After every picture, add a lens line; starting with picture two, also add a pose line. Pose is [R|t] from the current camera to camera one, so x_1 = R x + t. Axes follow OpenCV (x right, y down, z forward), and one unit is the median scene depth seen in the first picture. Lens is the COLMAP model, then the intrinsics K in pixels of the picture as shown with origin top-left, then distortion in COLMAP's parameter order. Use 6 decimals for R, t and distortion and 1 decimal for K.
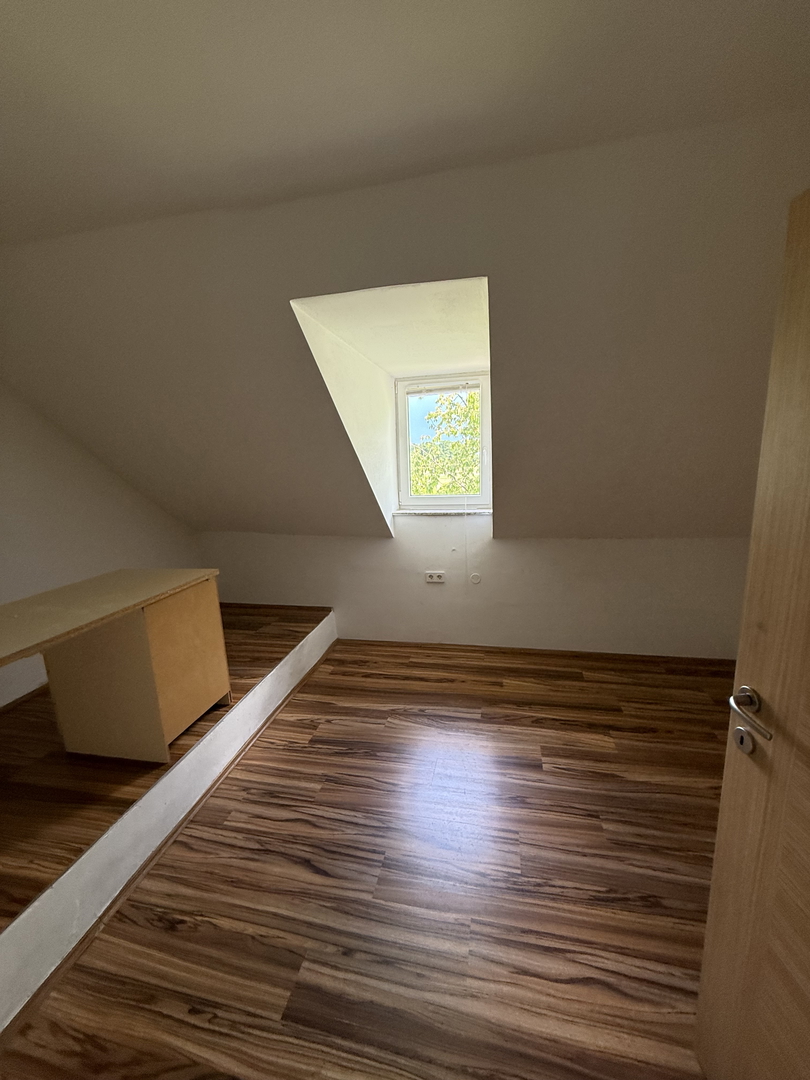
lens RADIAL K [[433.1, 0, 406.7], [0, 433.1, 539.8], [0, 0, 1]] dist [0.000693, 0.000177]
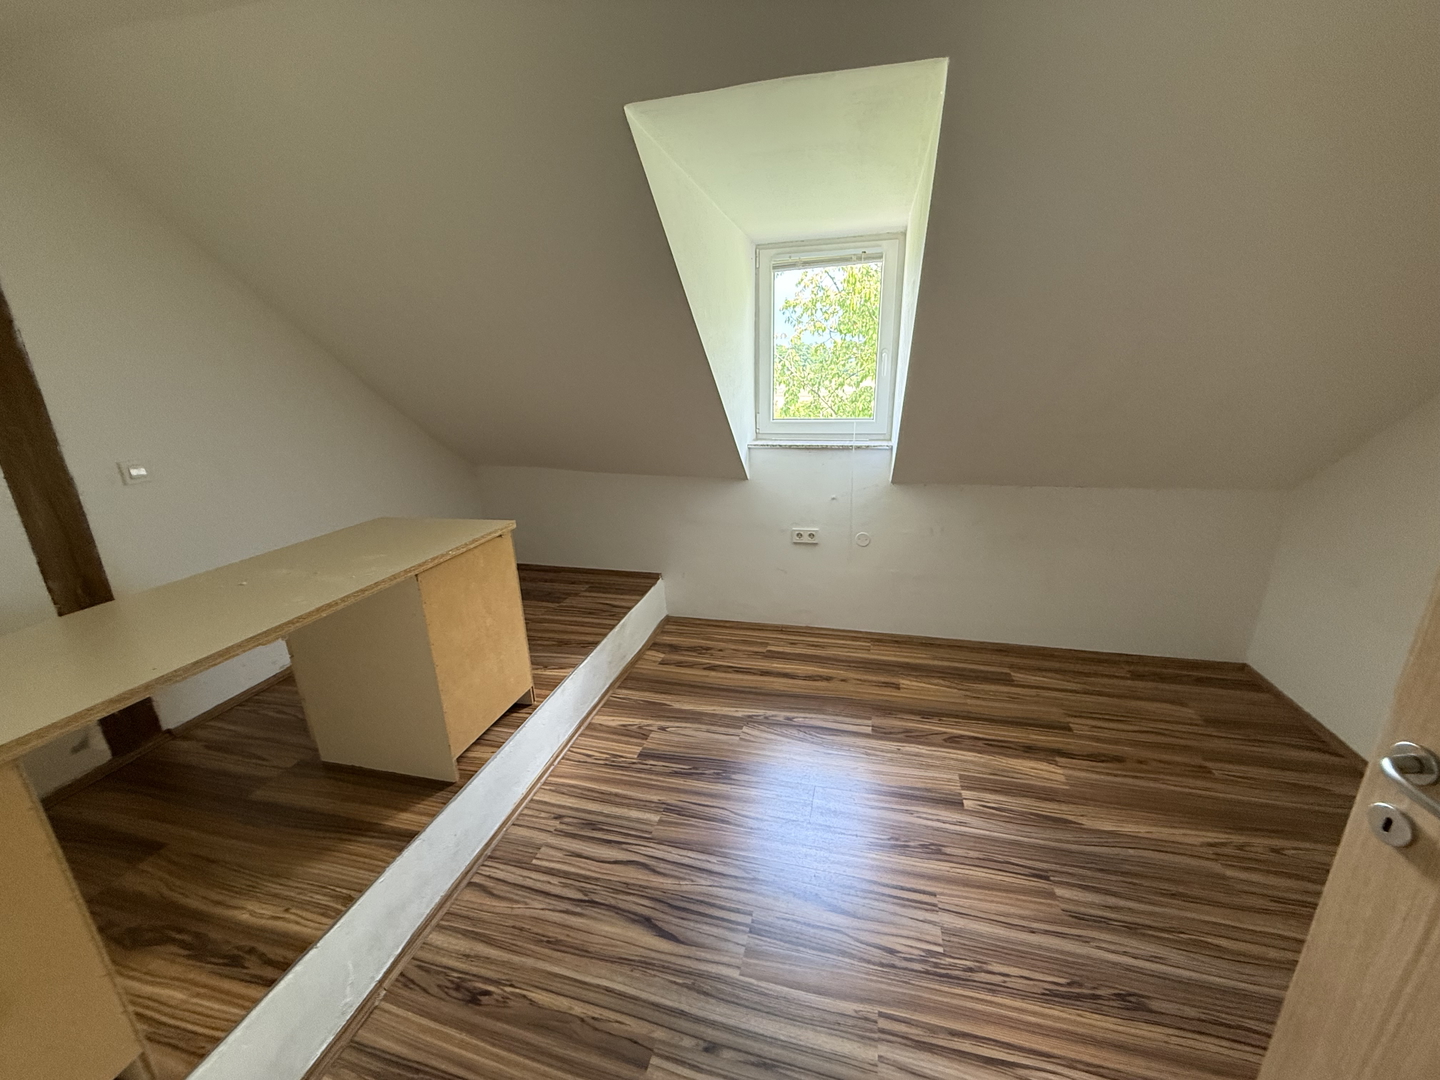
lens RADIAL K [[577.4, 0, 717.2], [0, 577.4, 540.3], [0, 0, 1]] dist [0.000693, 0.000177]
pose [[0.998951, 0.022461, -0.039917, -0.075092], [-0.018214, 0.994437, 0.103746, -0.005243], [0.042025, -0.102910, 0.993803, 0.080774]]
